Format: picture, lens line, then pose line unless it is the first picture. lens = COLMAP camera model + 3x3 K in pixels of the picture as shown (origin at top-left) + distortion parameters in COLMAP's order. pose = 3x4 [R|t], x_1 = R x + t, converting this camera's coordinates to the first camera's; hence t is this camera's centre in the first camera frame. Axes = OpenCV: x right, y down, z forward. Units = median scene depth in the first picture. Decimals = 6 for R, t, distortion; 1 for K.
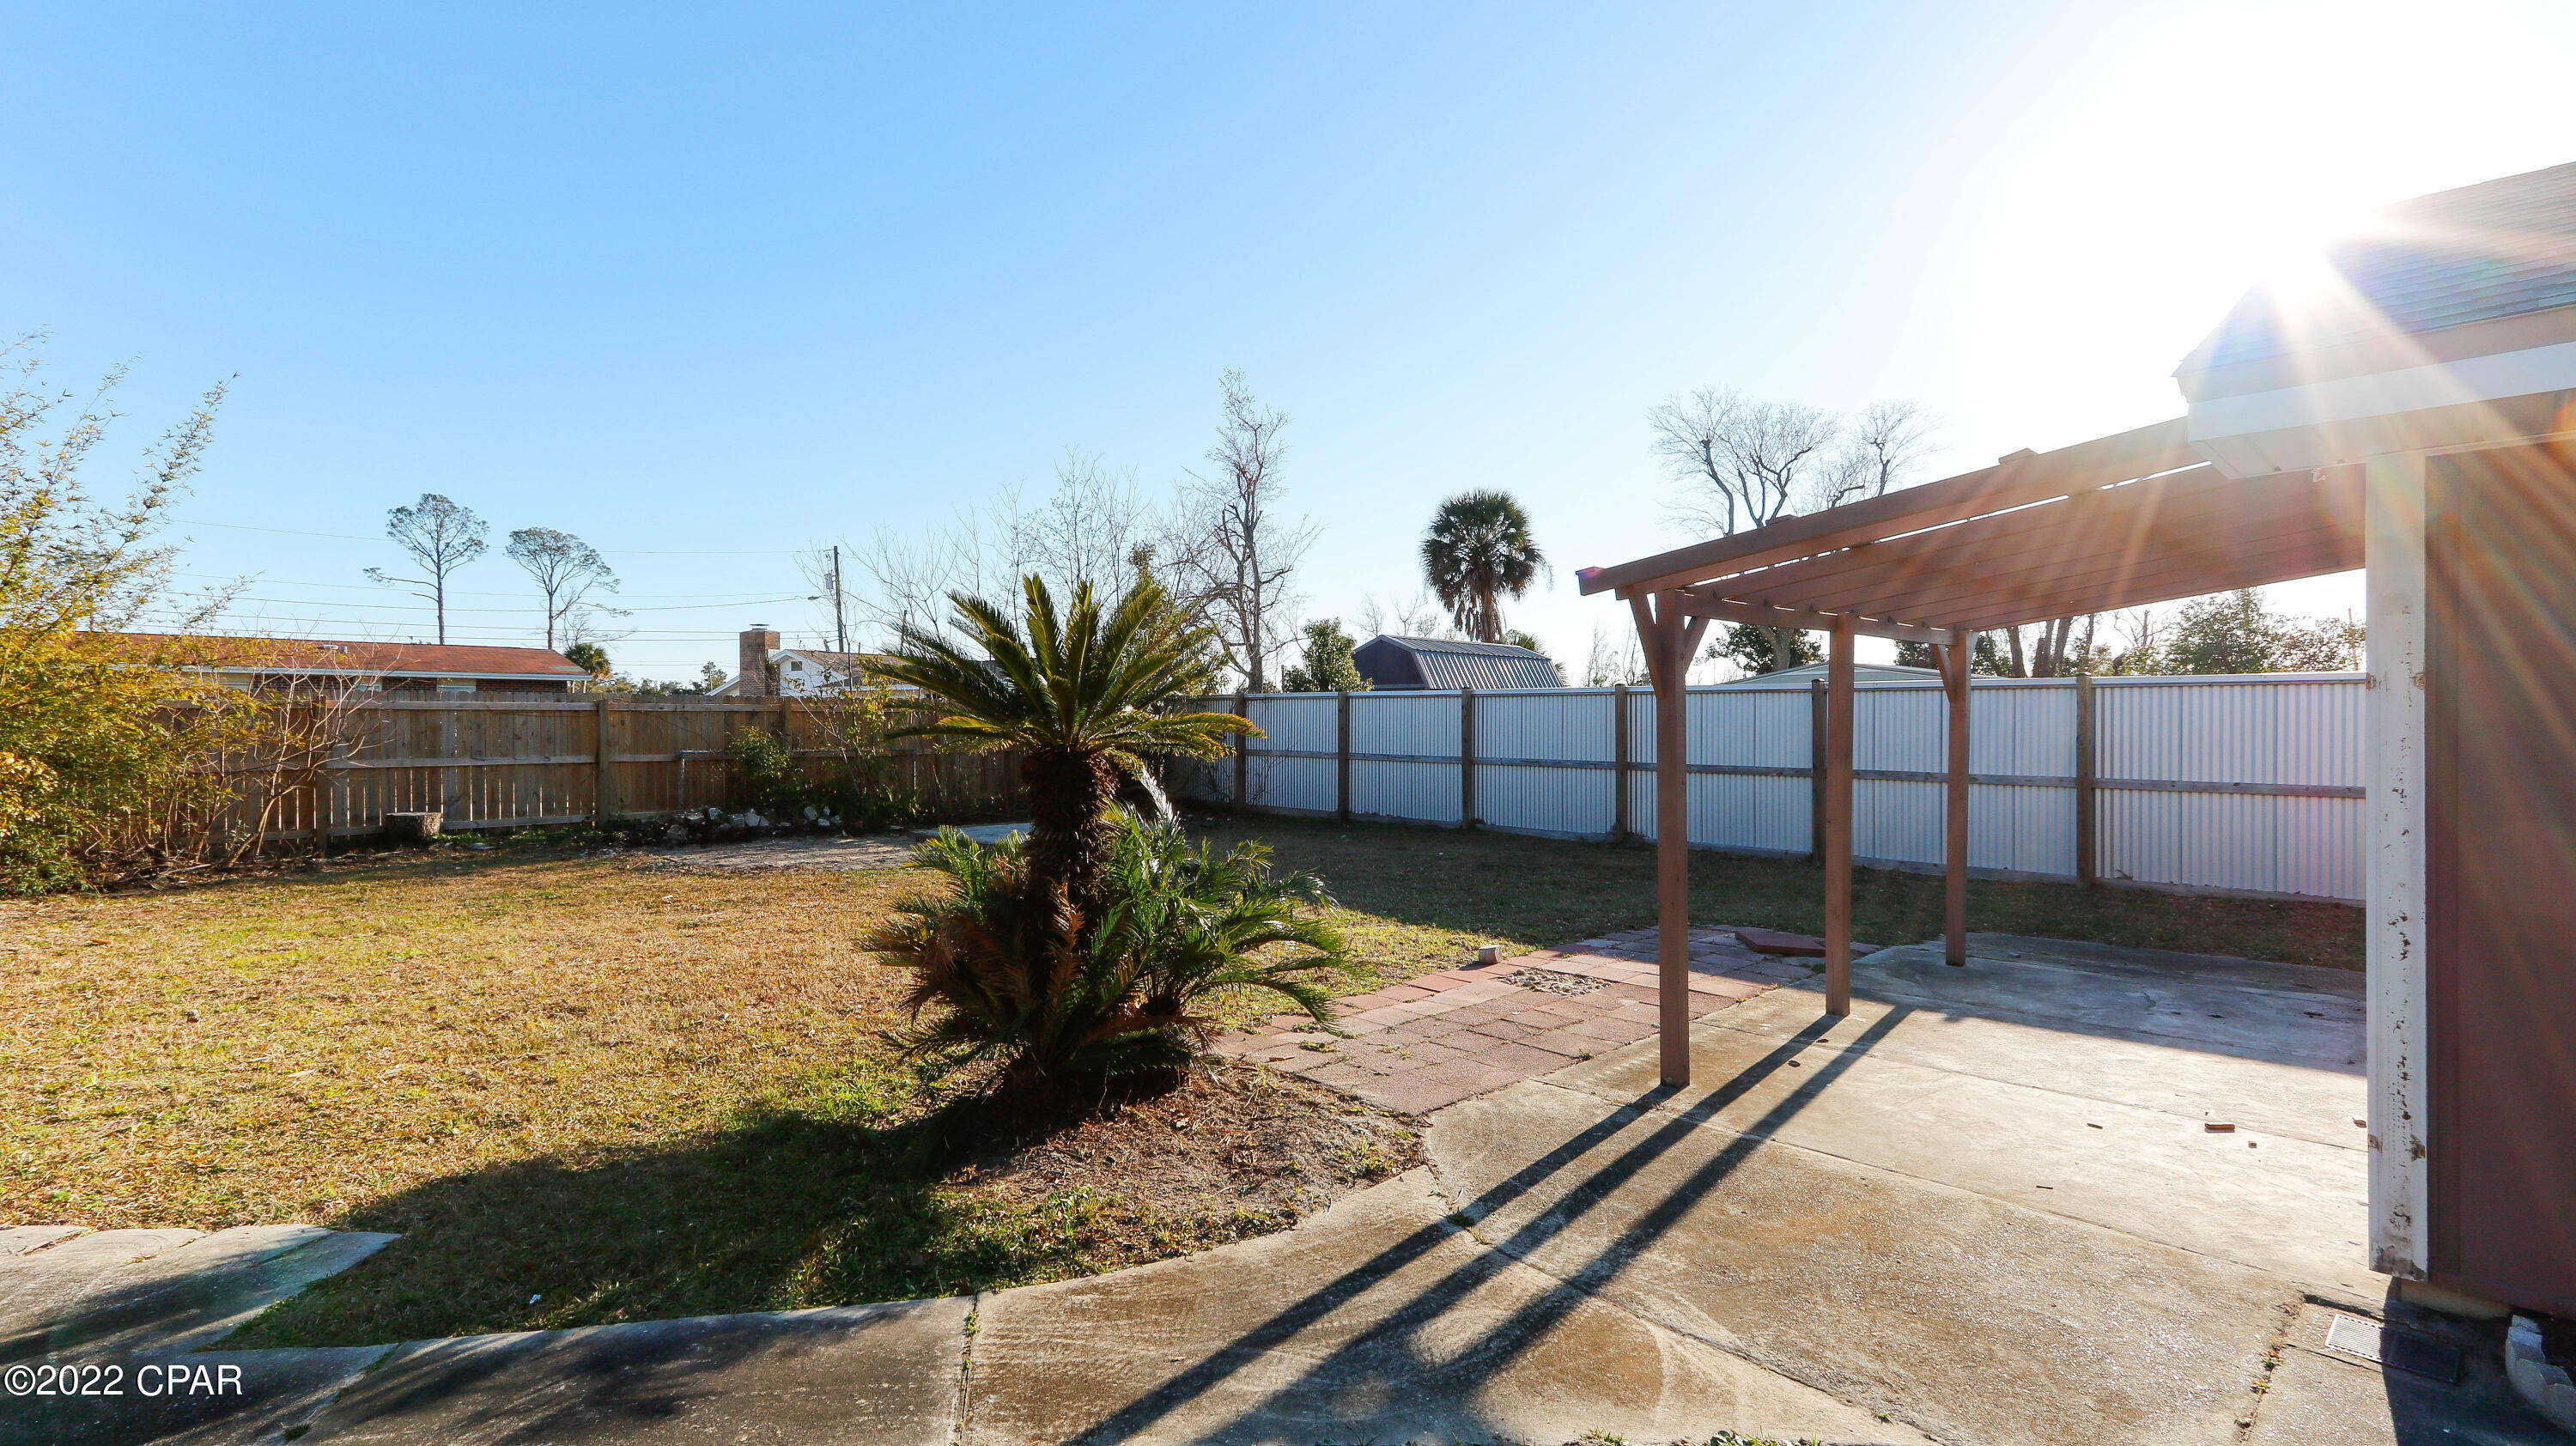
lens RADIAL K [[1196.0, 0, 1288.0], [0, 1196.0, 723.0], [0, 0, 1]] dist [0.020469, -0.000021]
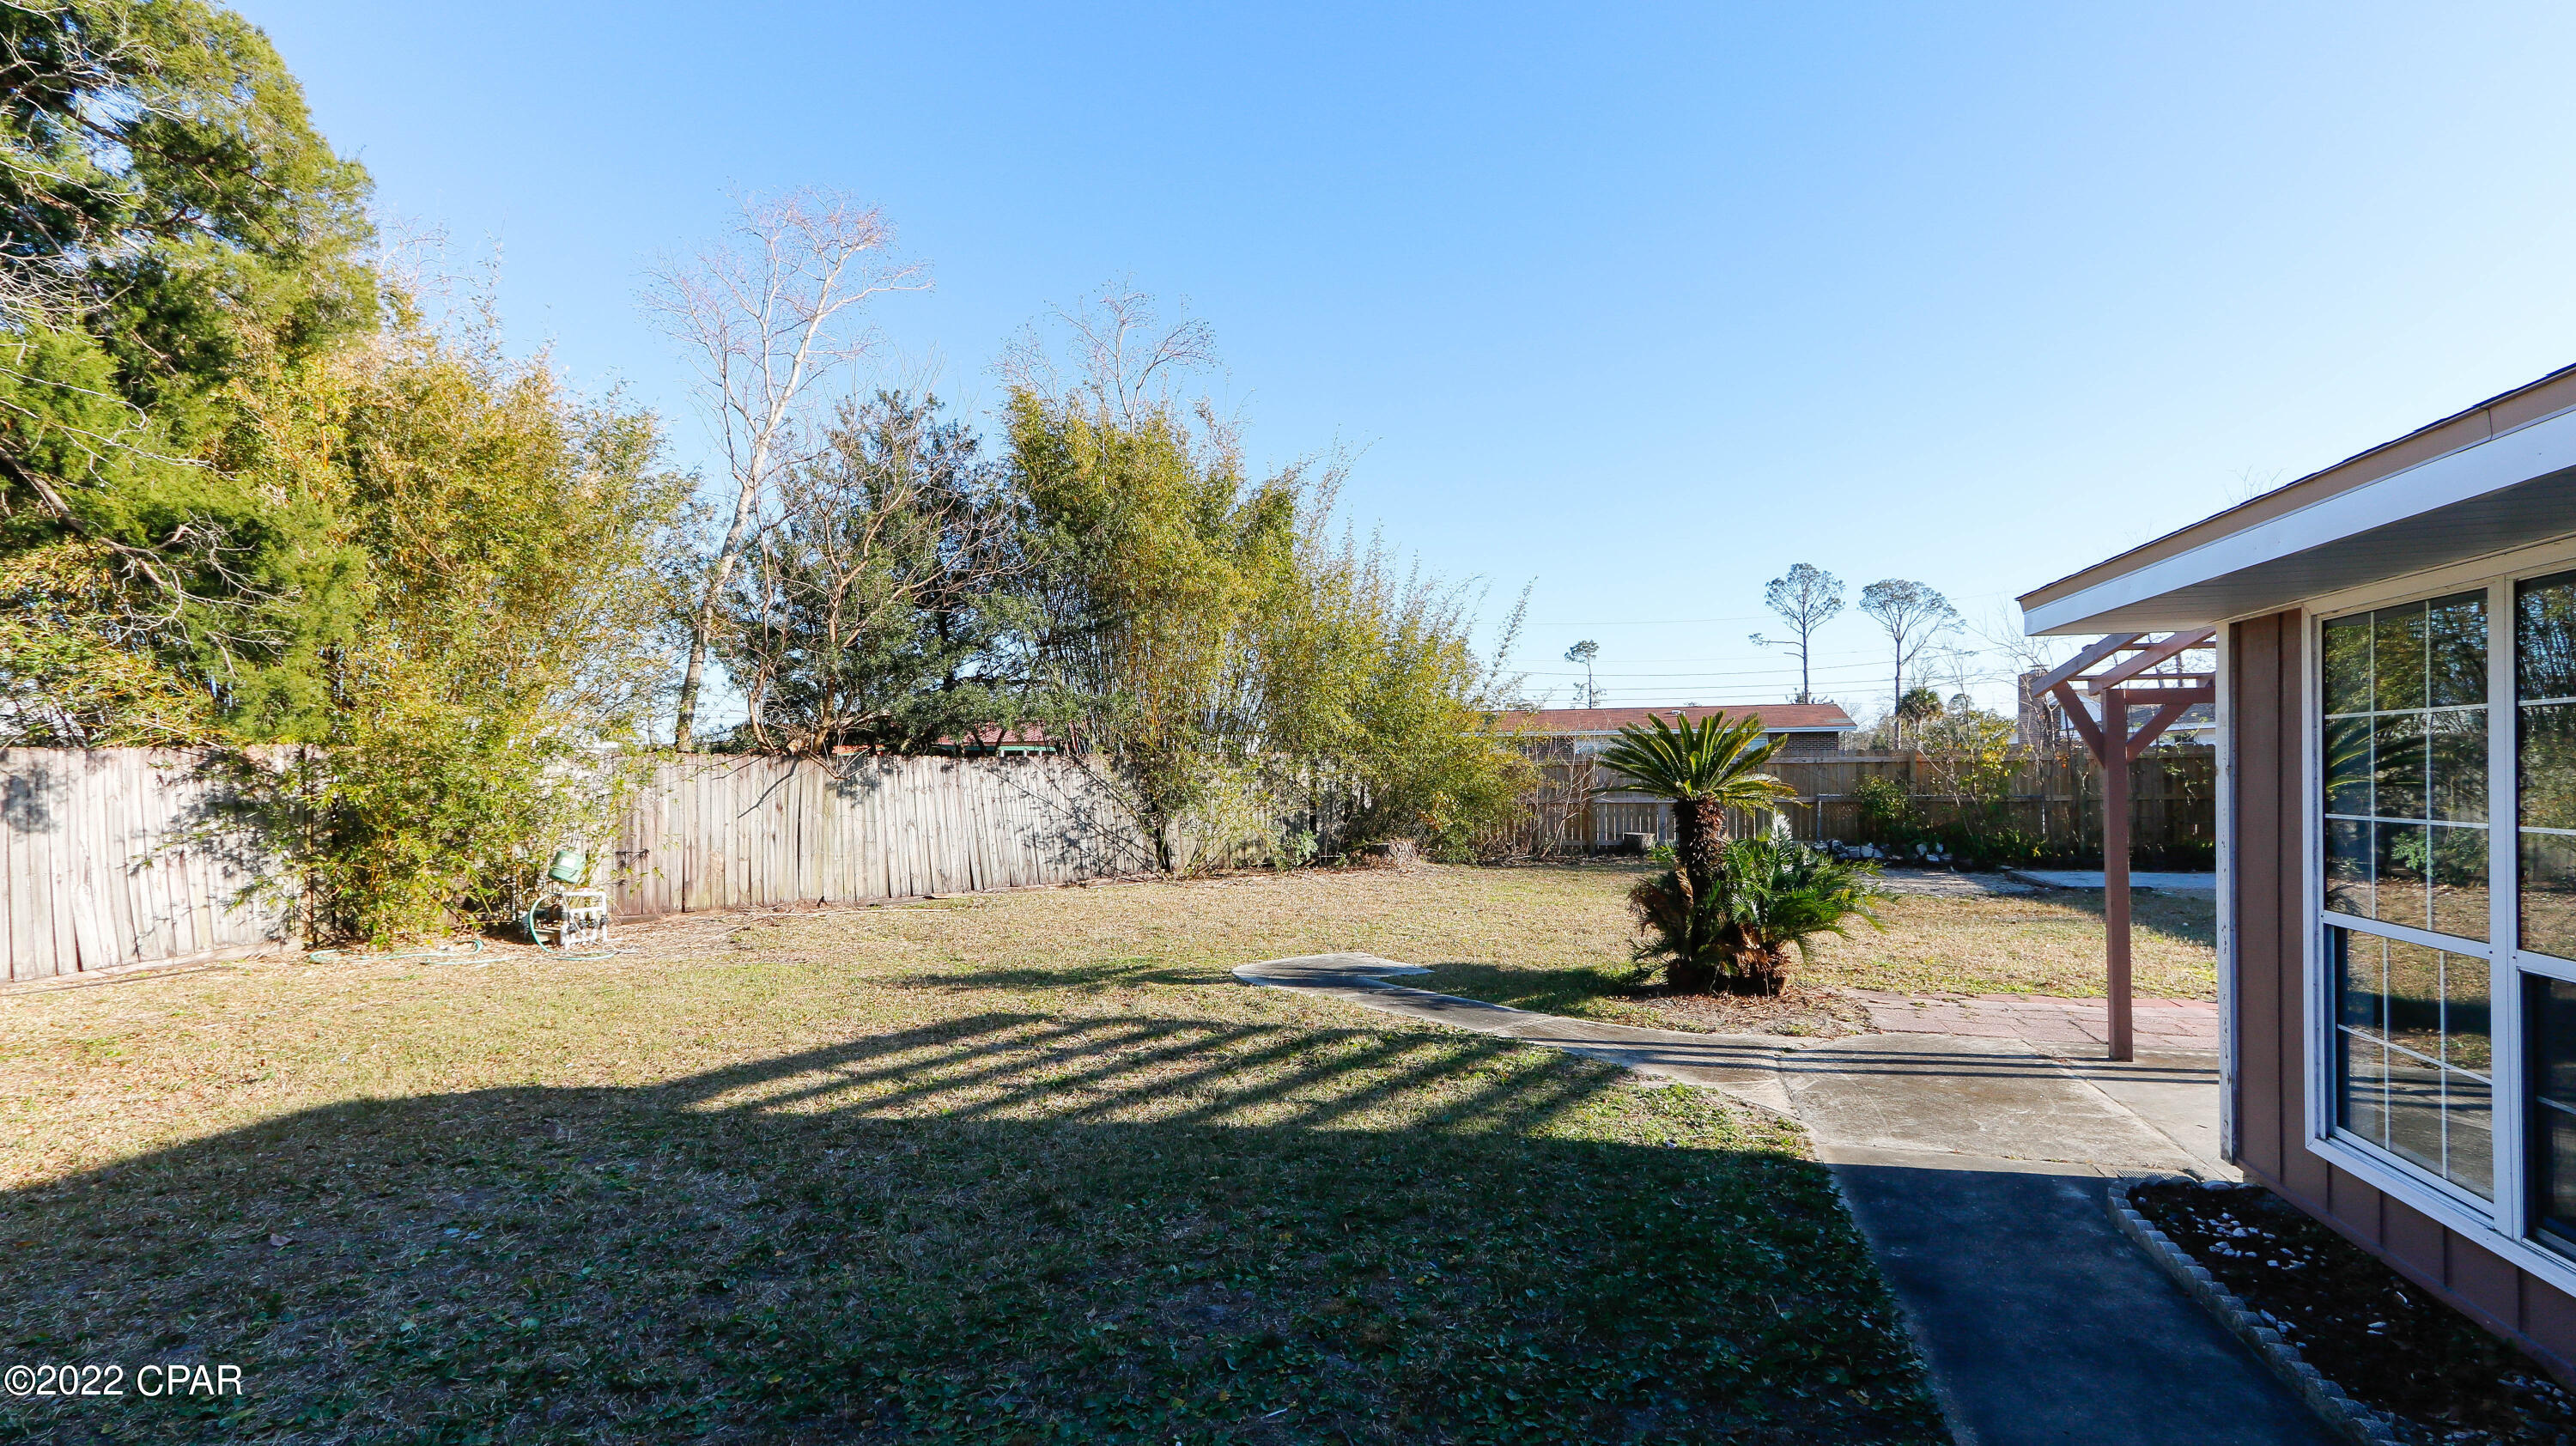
lens RADIAL K [[1196.0, 0, 1288.0], [0, 1196.0, 723.0], [0, 0, 1]] dist [0.020469, -0.000021]
pose [[0.521986, -0.037598, -0.852125, 1.136705], [0.008984, 0.999215, -0.038585, -0.032726], [0.852907, 0.012485, 0.521914, -0.564374]]
